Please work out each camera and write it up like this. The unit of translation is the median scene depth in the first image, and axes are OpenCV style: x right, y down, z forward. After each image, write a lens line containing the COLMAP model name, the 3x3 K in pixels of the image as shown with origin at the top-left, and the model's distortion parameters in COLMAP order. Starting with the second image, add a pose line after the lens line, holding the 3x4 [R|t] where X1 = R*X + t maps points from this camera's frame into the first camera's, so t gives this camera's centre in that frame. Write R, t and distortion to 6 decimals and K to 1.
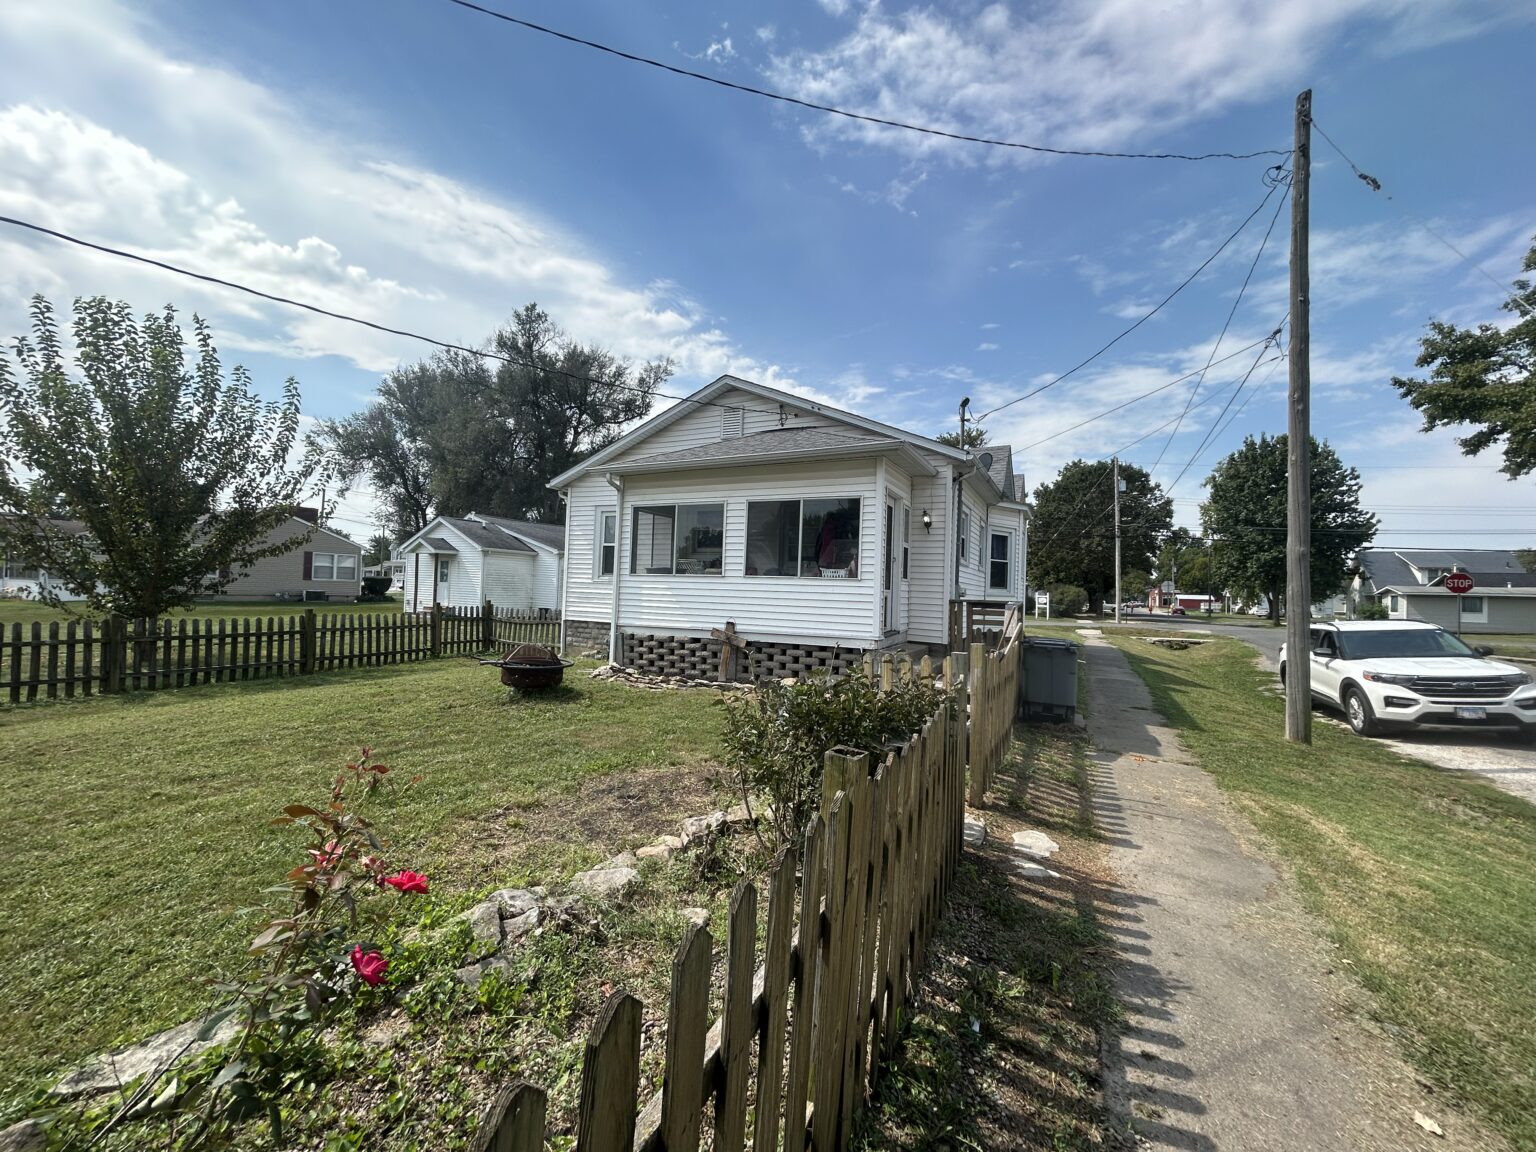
lens RADIAL K [[620.7, 0, 768.0], [0, 620.7, 576.0], [0, 0, 1]] dist [0.000978, 0.000173]
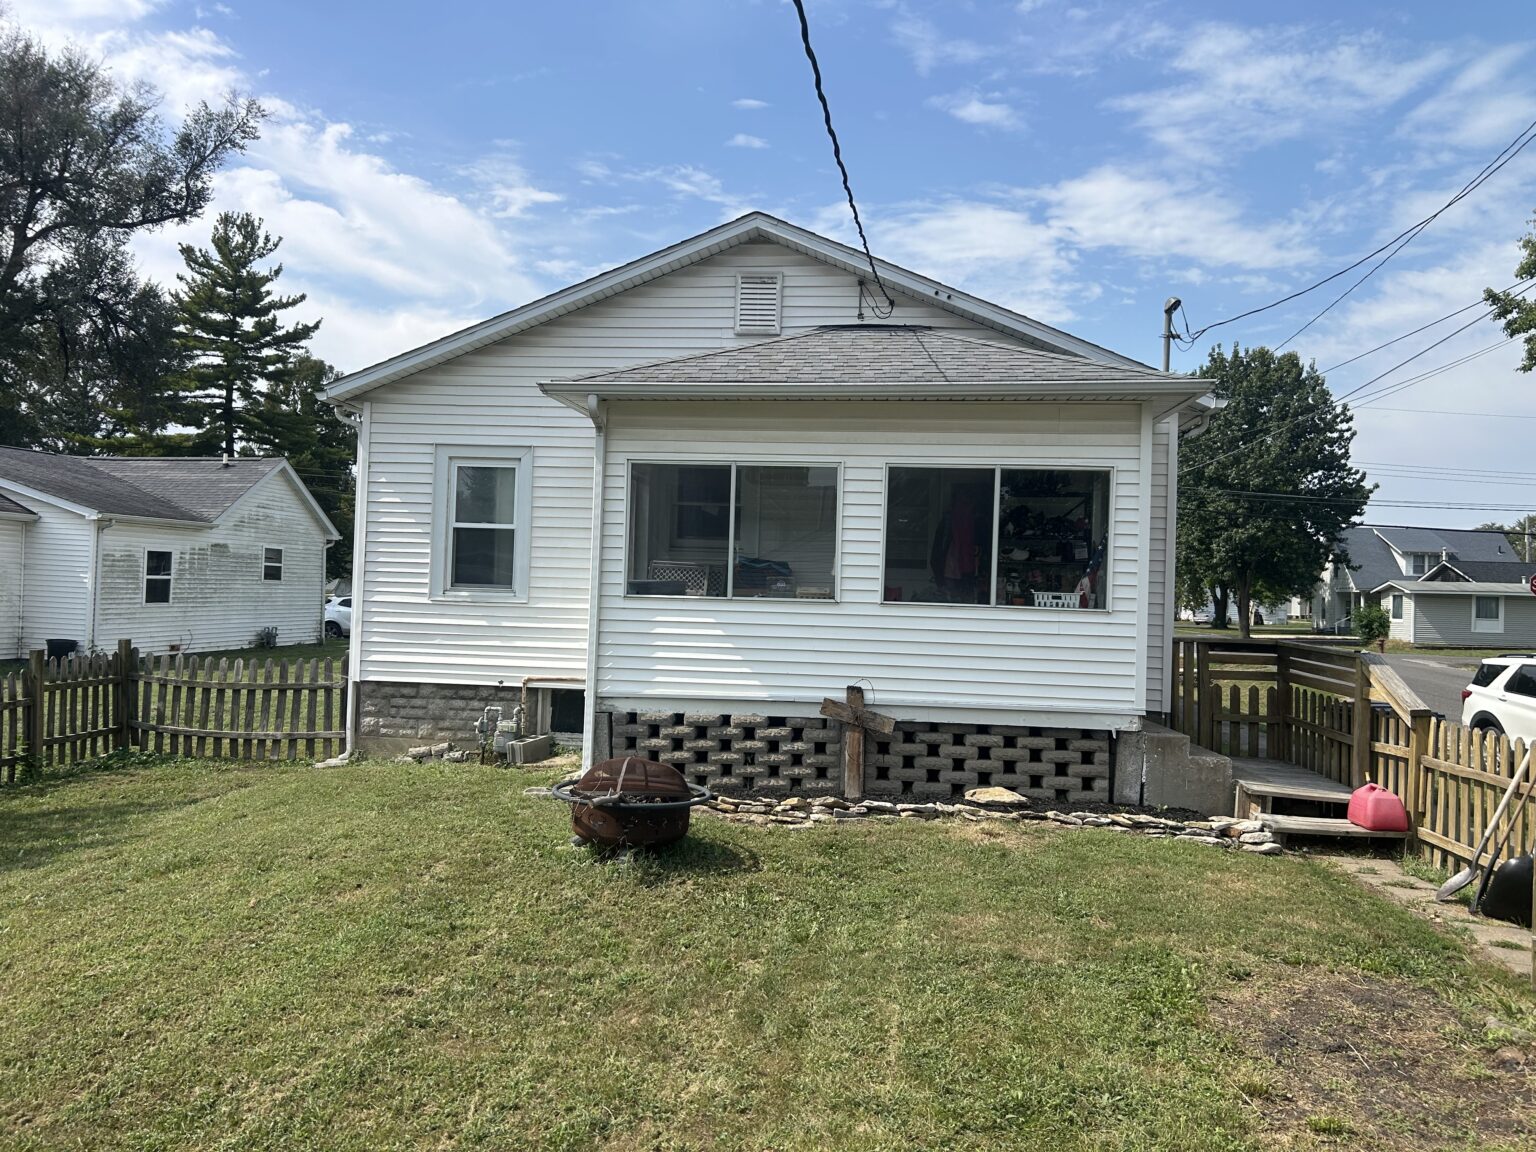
lens RADIAL K [[1162.2, 0, 761.3], [0, 1162.2, 573.1], [0, 0, 1]] dist [0.052074, -0.047063]
pose [[0.940628, 0.002337, 0.339432, -0.389284], [-0.008513, 0.999824, 0.016707, -0.033422], [-0.339334, -0.018605, 0.940482, 0.060473]]
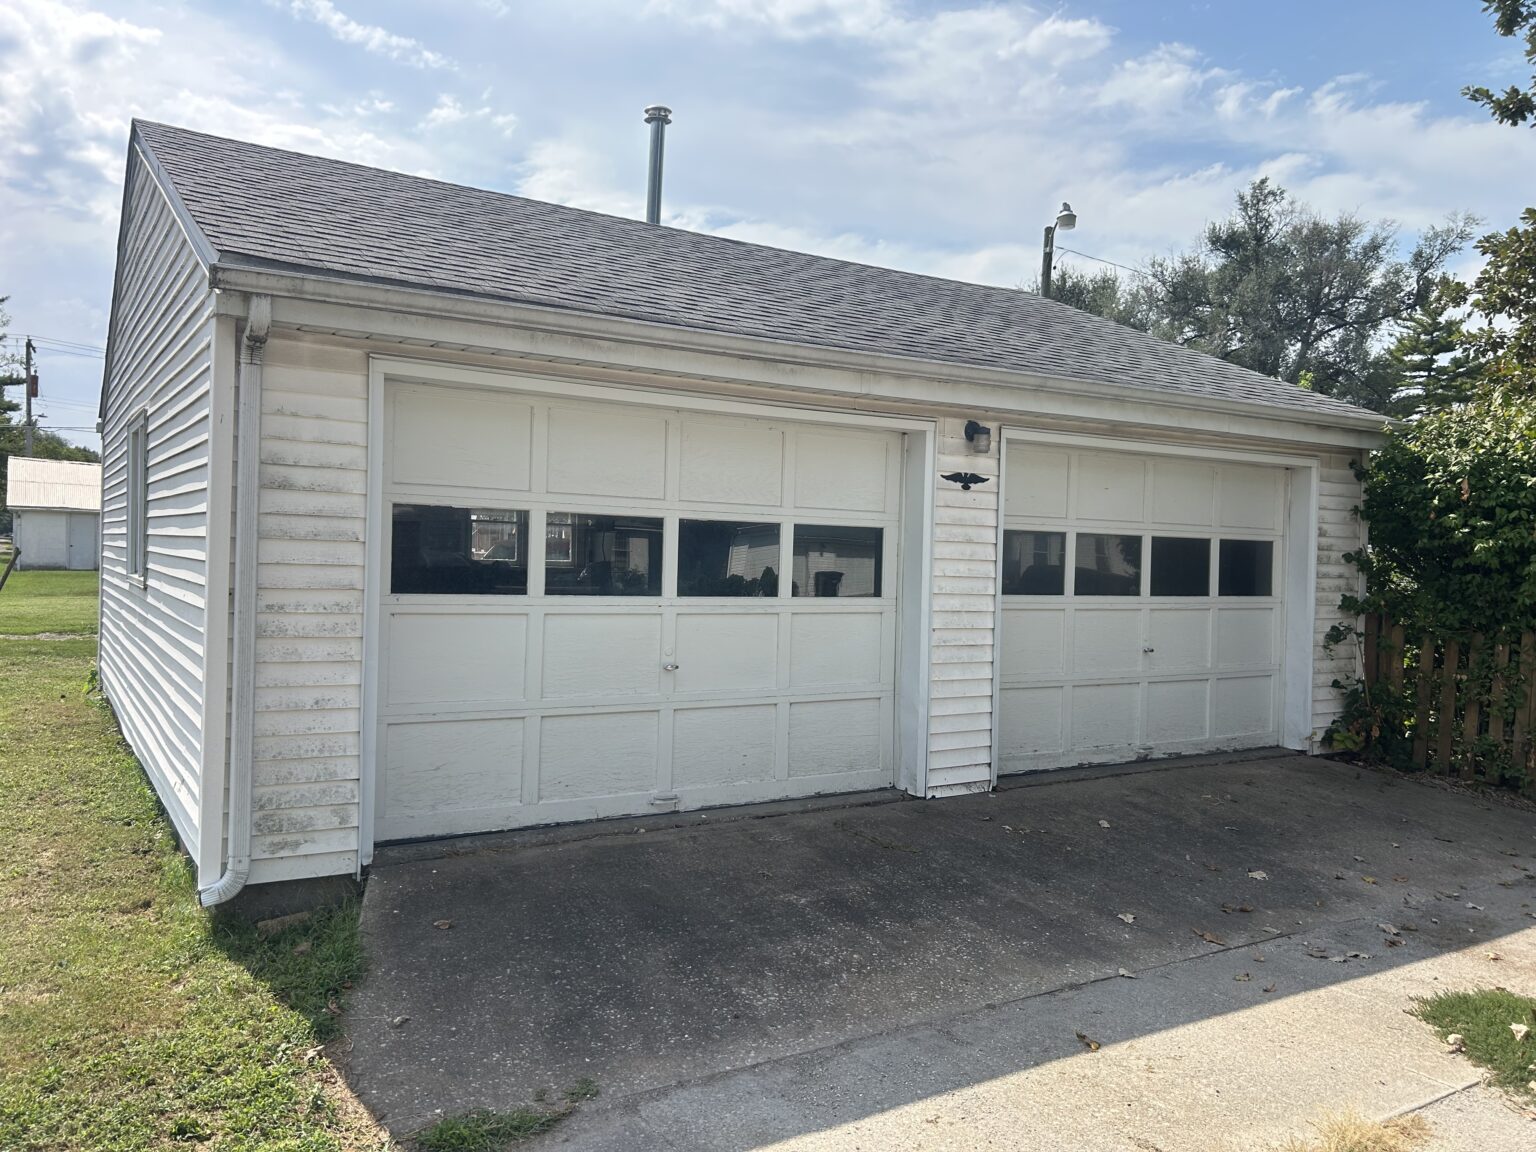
lens RADIAL K [[1162.2, 0, 761.3], [0, 1162.2, 573.1], [0, 0, 1]] dist [0.052074, -0.047063]
pose [[0.851865, -0.000554, -0.523761, -0.578325], [0.012565, 0.999733, 0.019379, -0.021494], [0.523611, -0.023090, 0.851645, -1.896340]]
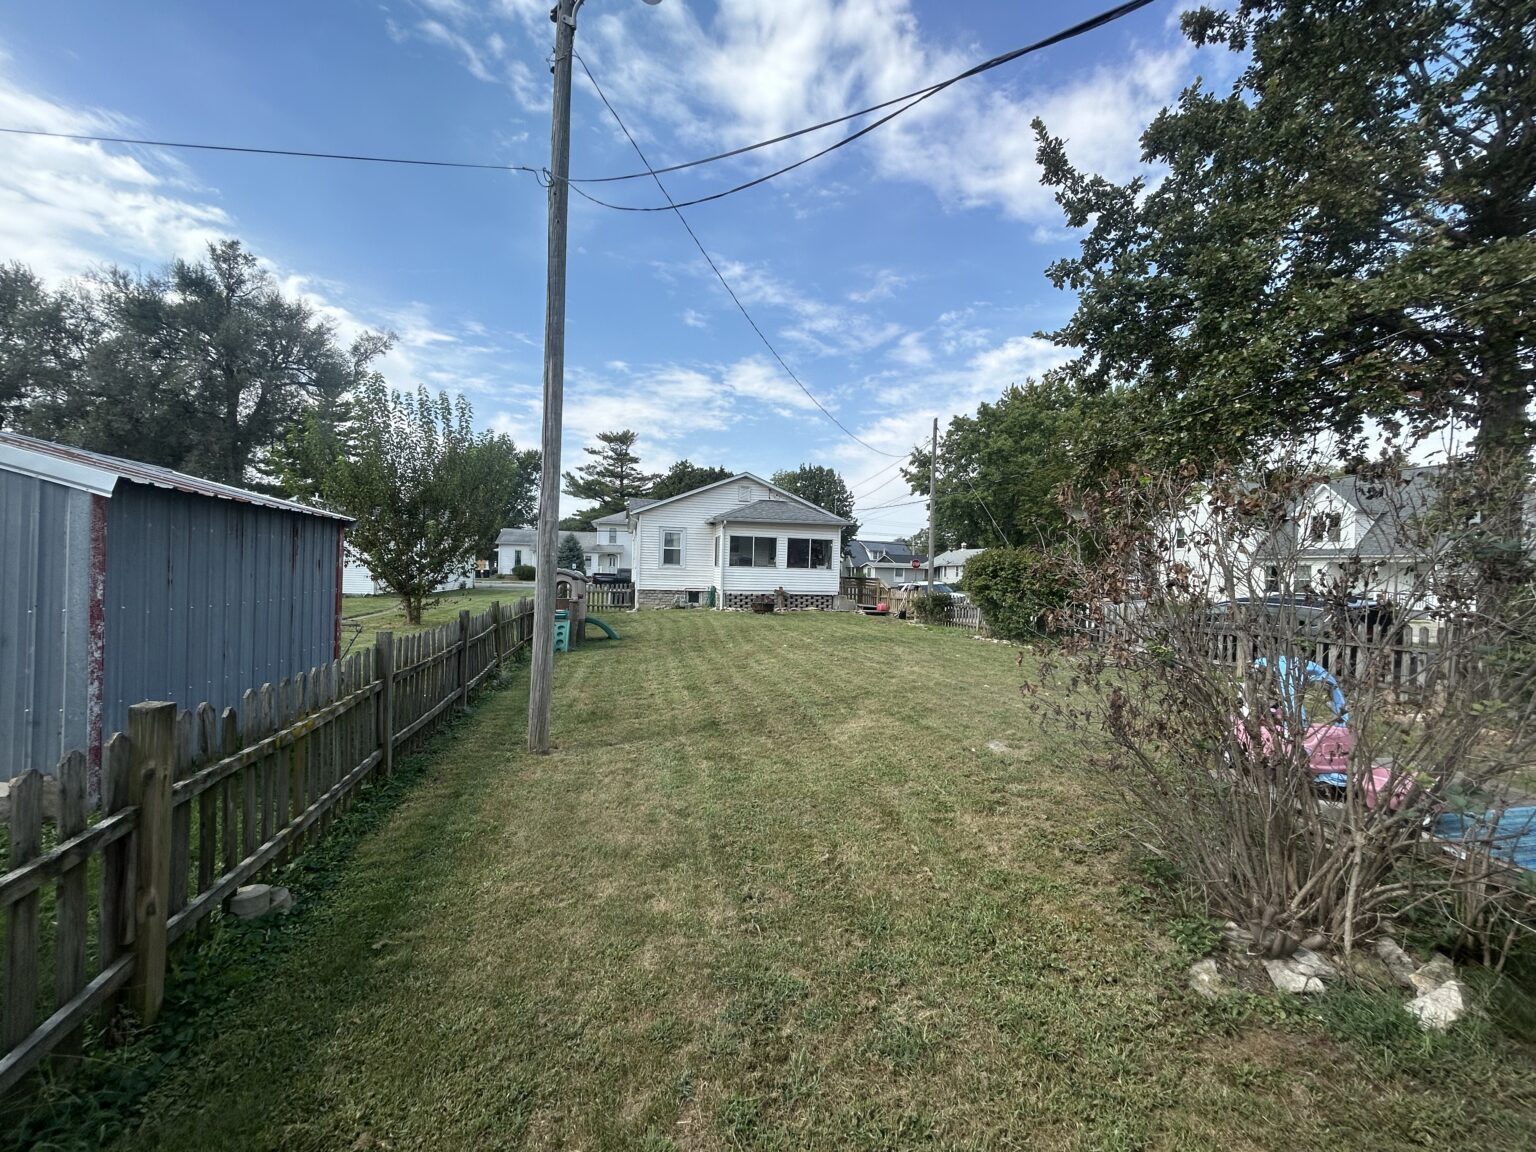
lens RADIAL K [[620.7, 0, 768.0], [0, 620.7, 576.0], [0, 0, 1]] dist [0.000978, 0.000173]
pose [[0.769795, -0.011731, 0.638183, -1.354857], [-0.019904, 0.998904, 0.042371, -0.056691], [-0.637981, -0.045320, 0.768718, -0.693810]]
